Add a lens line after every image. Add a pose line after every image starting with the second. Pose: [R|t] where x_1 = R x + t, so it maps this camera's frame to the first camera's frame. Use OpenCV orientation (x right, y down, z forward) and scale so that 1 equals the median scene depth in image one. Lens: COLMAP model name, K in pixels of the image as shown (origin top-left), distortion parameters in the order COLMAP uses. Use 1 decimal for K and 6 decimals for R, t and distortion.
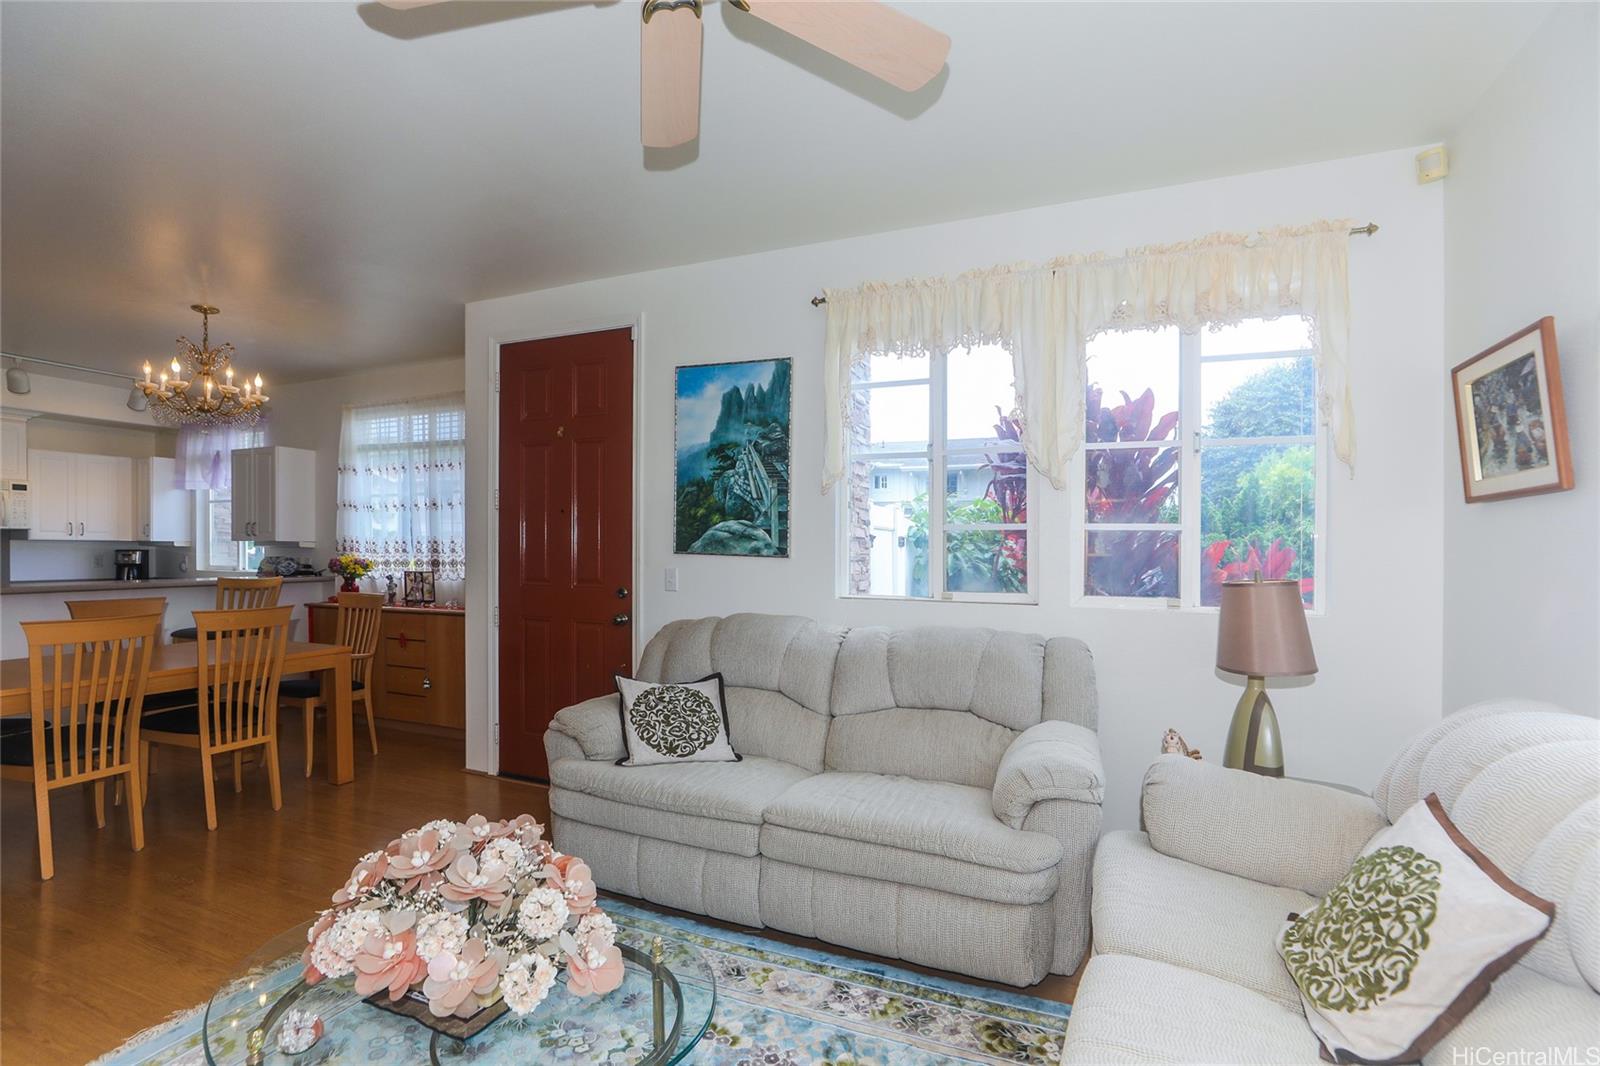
lens RADIAL K [[734.9, 0, 796.6], [0, 734.9, 555.3], [0, 0, 1]] dist [-0.024970, 0.008801]
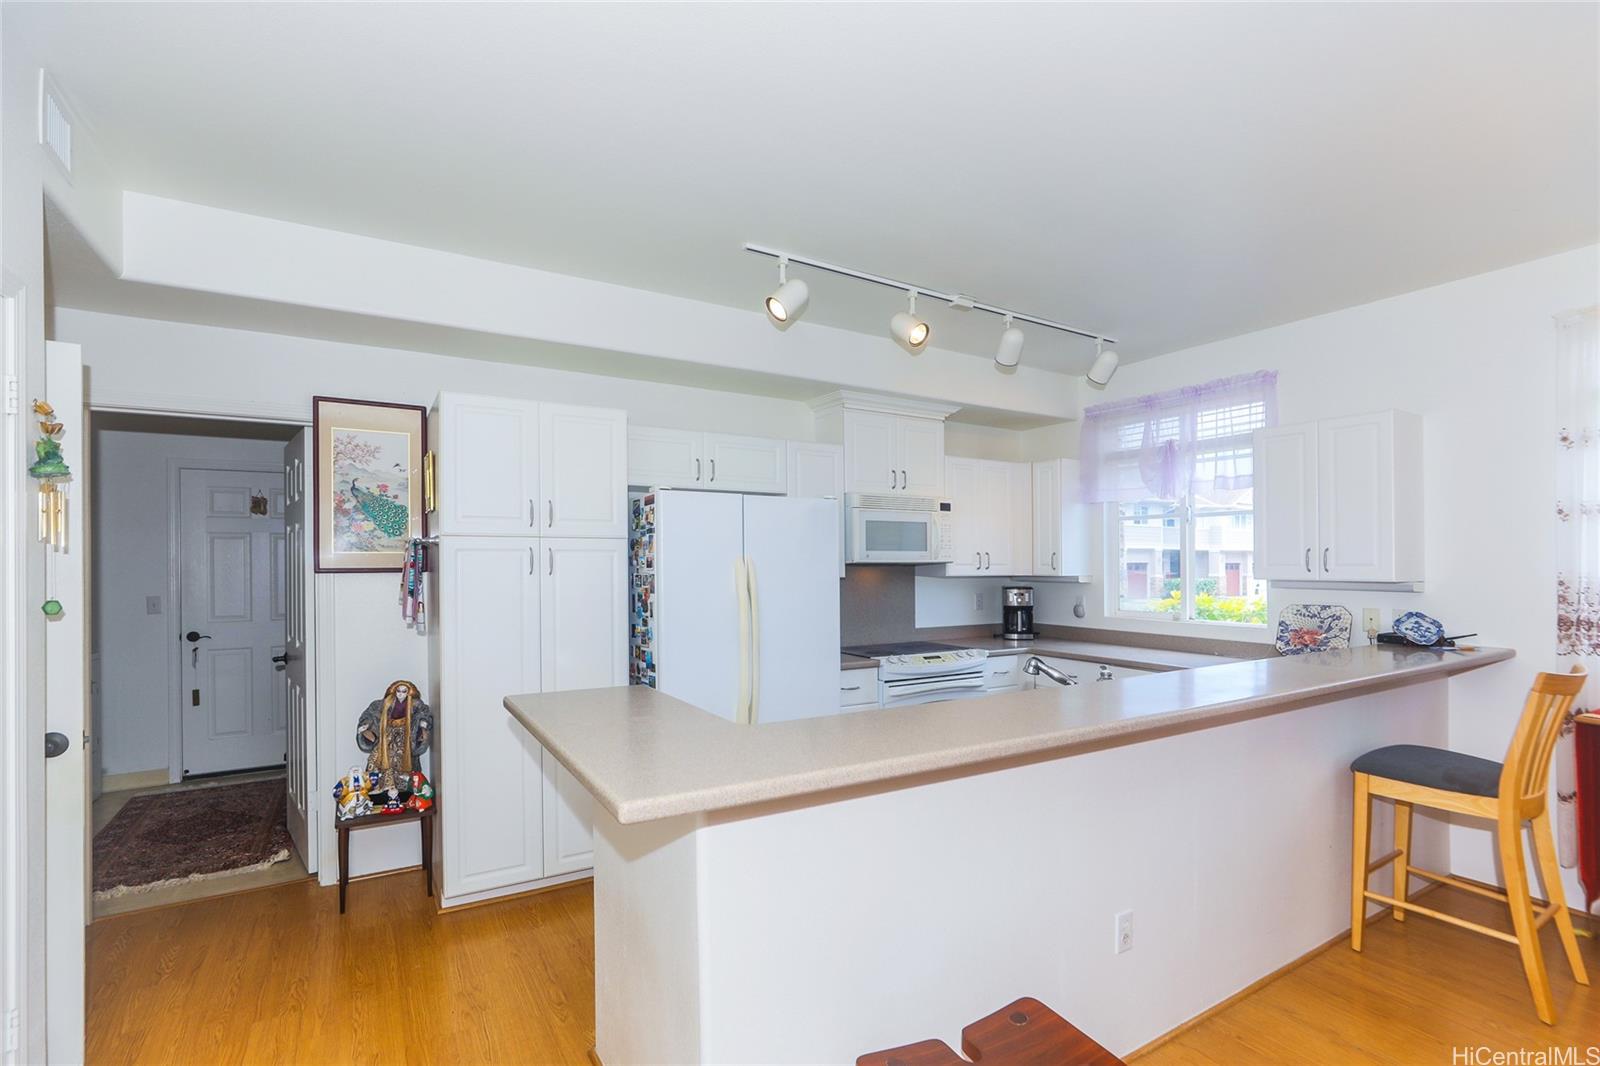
lens RADIAL K [[734.9, 0, 814.6], [0, 734.9, 570.3], [0, 0, 1]] dist [-0.024970, 0.008801]
pose [[0.823920, 0.000137, -0.566706, -1.253508], [0.001039, 0.999998, 0.001752, -0.049189], [0.566705, -0.002032, 0.823918, 0.488768]]
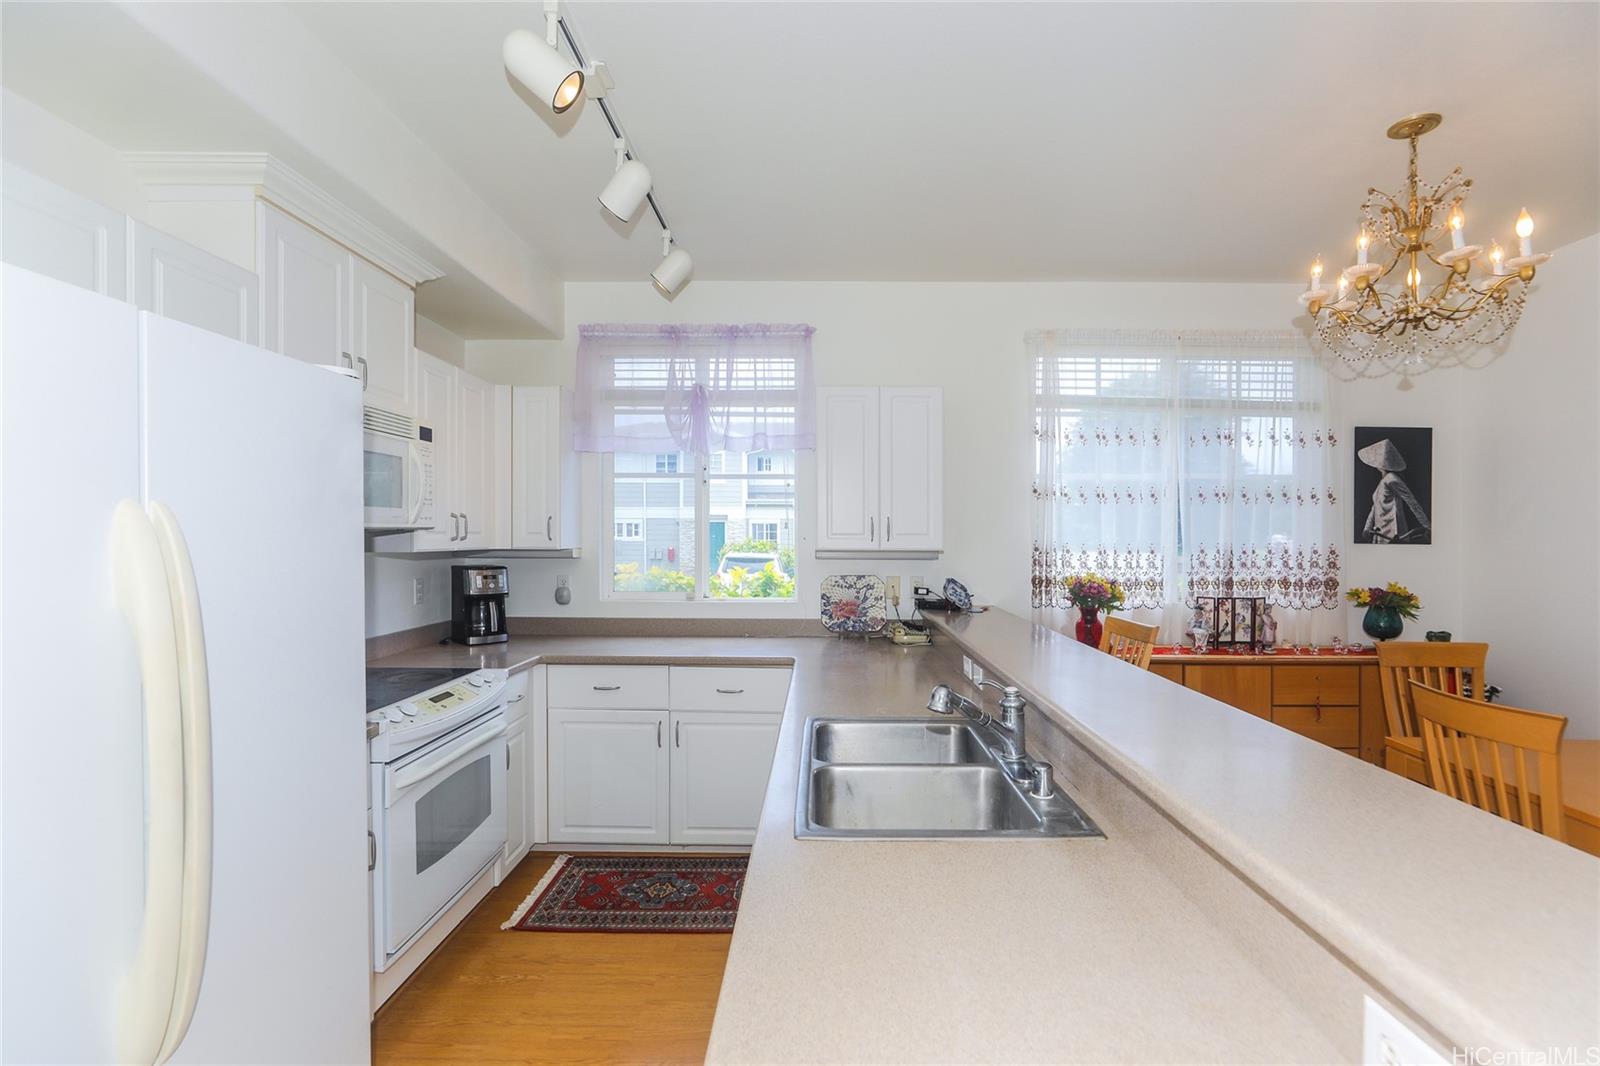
lens RADIAL K [[734.9, 0, 807.9], [0, 734.9, 535.8], [0, 0, 1]] dist [-0.024970, 0.008801]
pose [[0.920880, -0.002423, 0.389839, -1.704590], [0.002963, 0.999995, -0.000784, -0.051719], [-0.389835, 0.001877, 0.920883, 0.822259]]
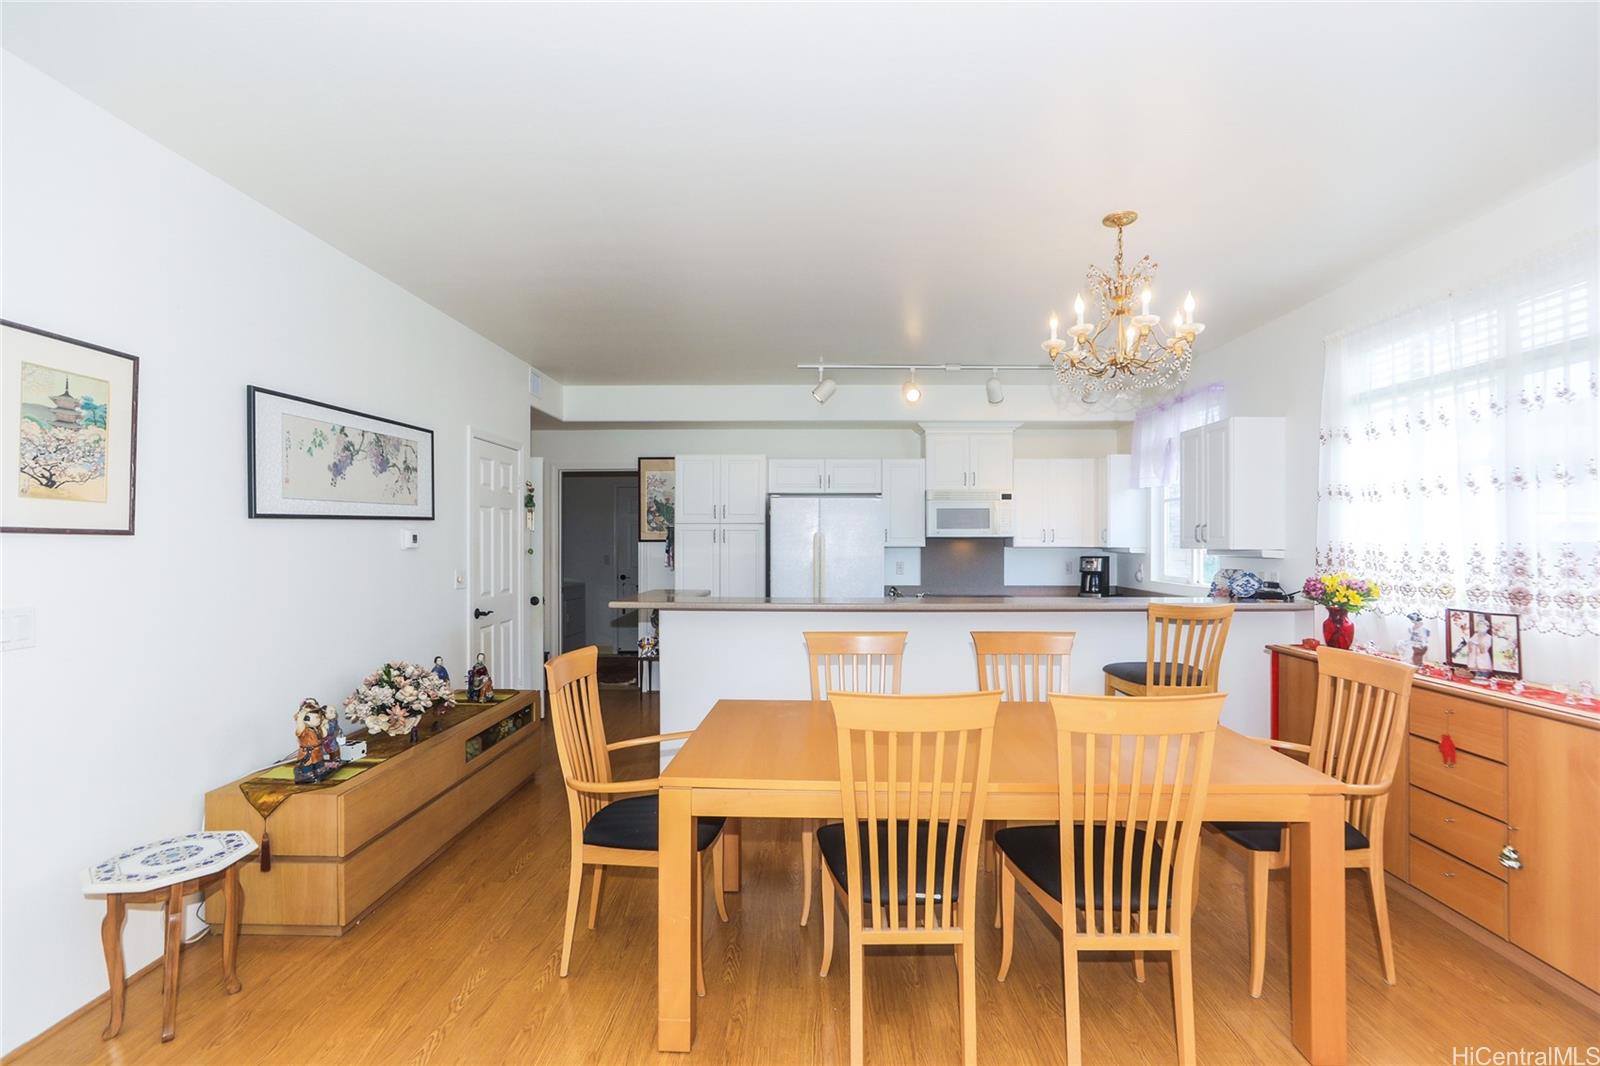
lens RADIAL K [[734.9, 0, 815.1], [0, 734.9, 547.8], [0, 0, 1]] dist [-0.024970, 0.008801]
pose [[0.390591, 0.001129, -0.920564, -0.347352], [-0.004746, 0.999988, -0.000788, -0.030518], [0.920552, 0.004677, 0.390591, 0.555706]]
